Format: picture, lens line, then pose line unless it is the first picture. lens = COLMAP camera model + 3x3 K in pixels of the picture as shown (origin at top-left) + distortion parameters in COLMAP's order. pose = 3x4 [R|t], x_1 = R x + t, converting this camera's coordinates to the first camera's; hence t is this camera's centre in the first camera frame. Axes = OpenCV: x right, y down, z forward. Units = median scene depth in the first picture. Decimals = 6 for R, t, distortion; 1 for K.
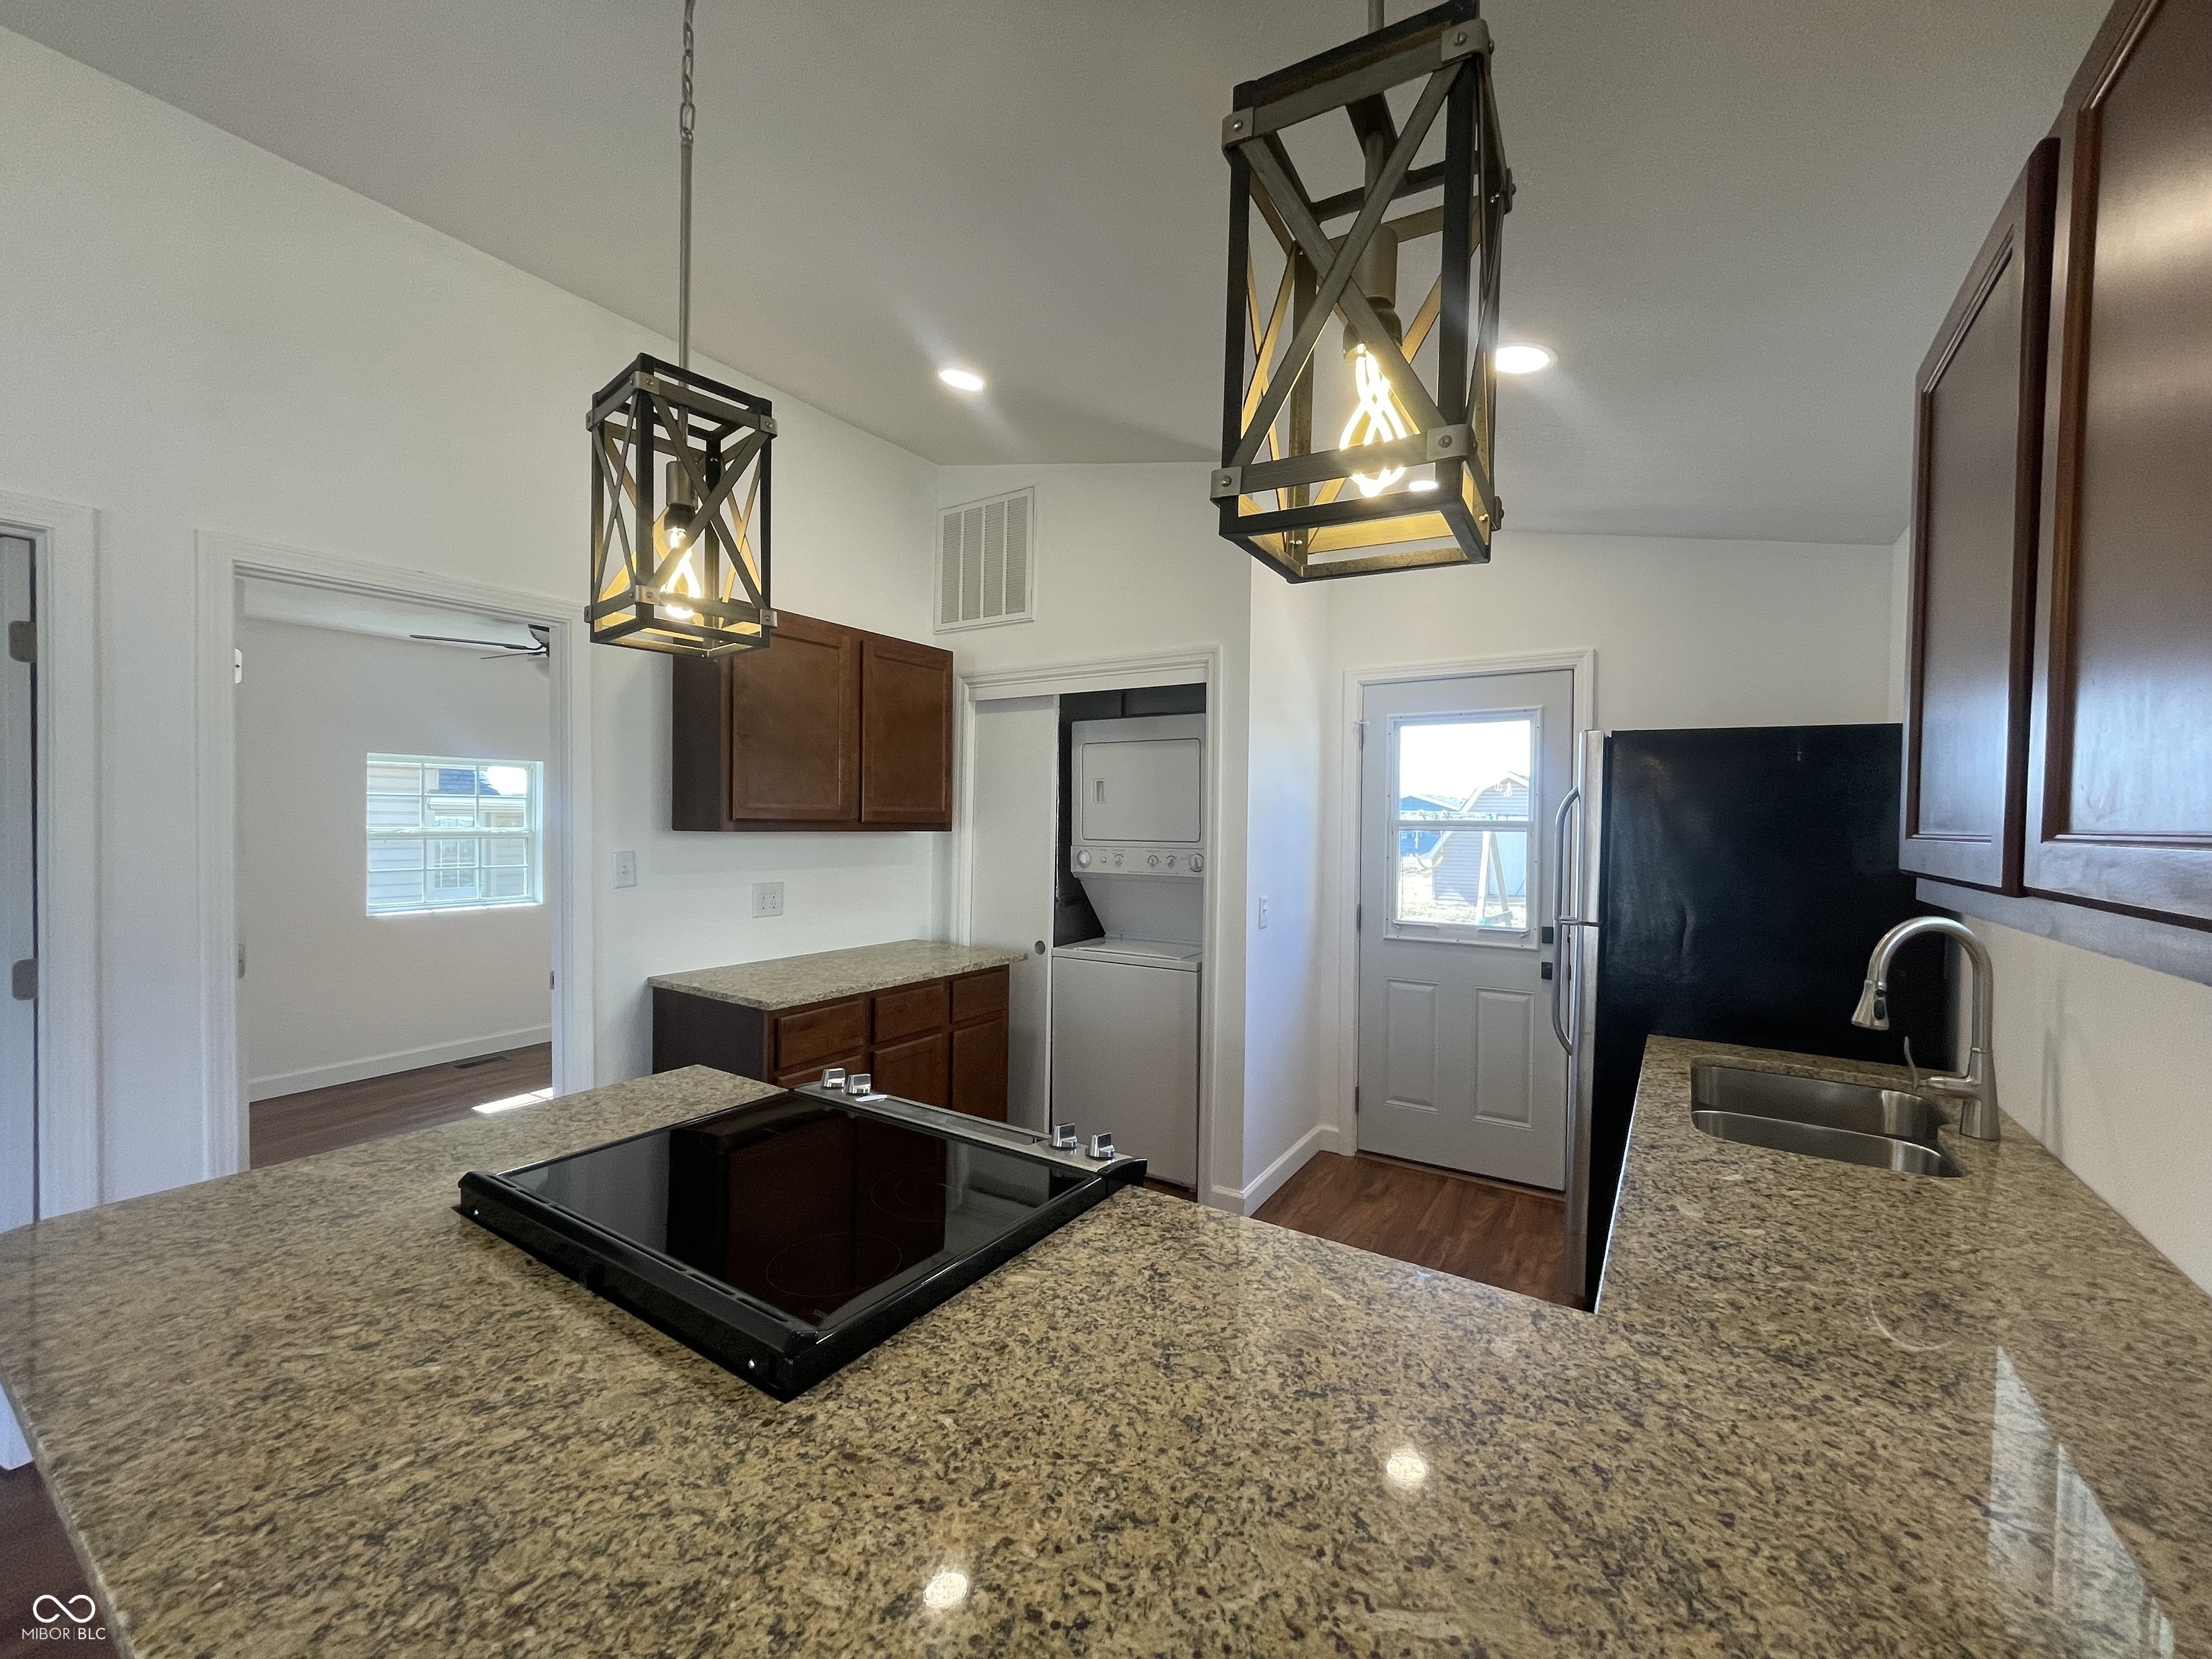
lens RADIAL K [[885.6, 0, 1102.1], [0, 885.6, 836.5], [0, 0, 1]] dist [-0.010443, -0.000296]
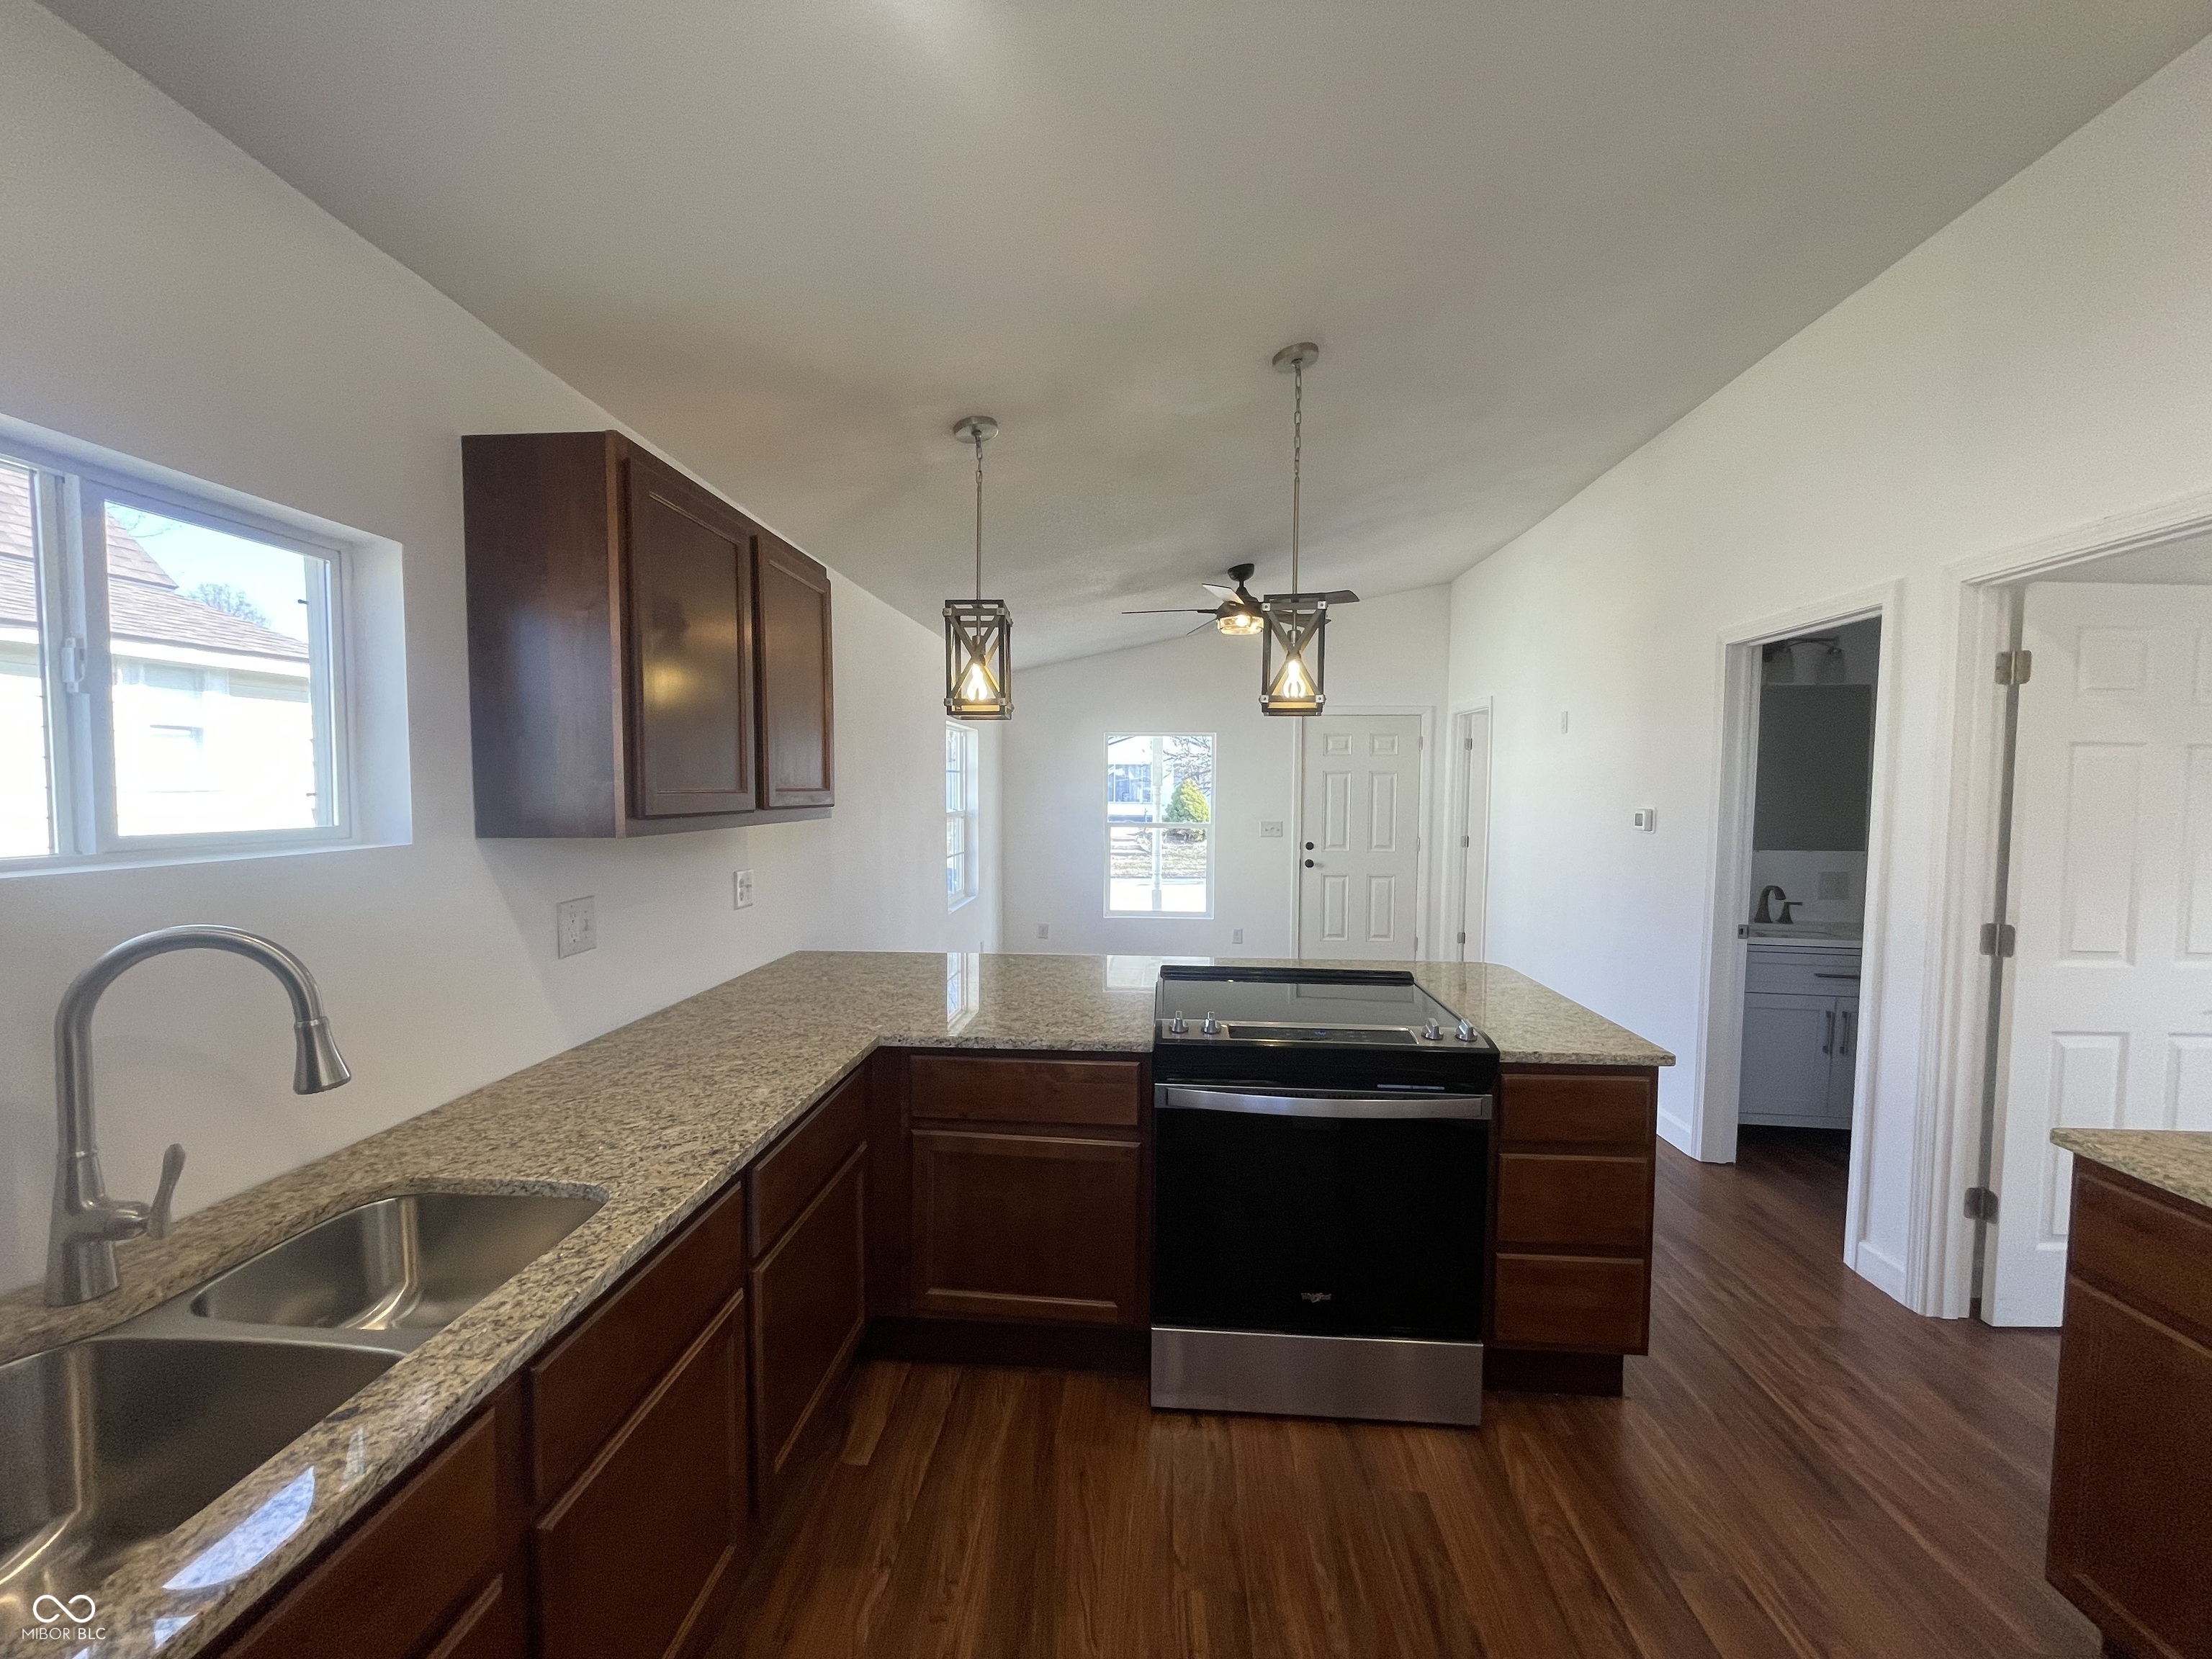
lens RADIAL K [[885.6, 0, 1102.1], [0, 885.6, 836.5], [0, 0, 1]] dist [-0.010443, -0.000296]
pose [[-0.870556, 0.002573, -0.492062, 0.397950], [-0.031050, 0.997706, 0.060151, -0.017069], [0.491088, 0.067643, -0.868480, 1.069530]]
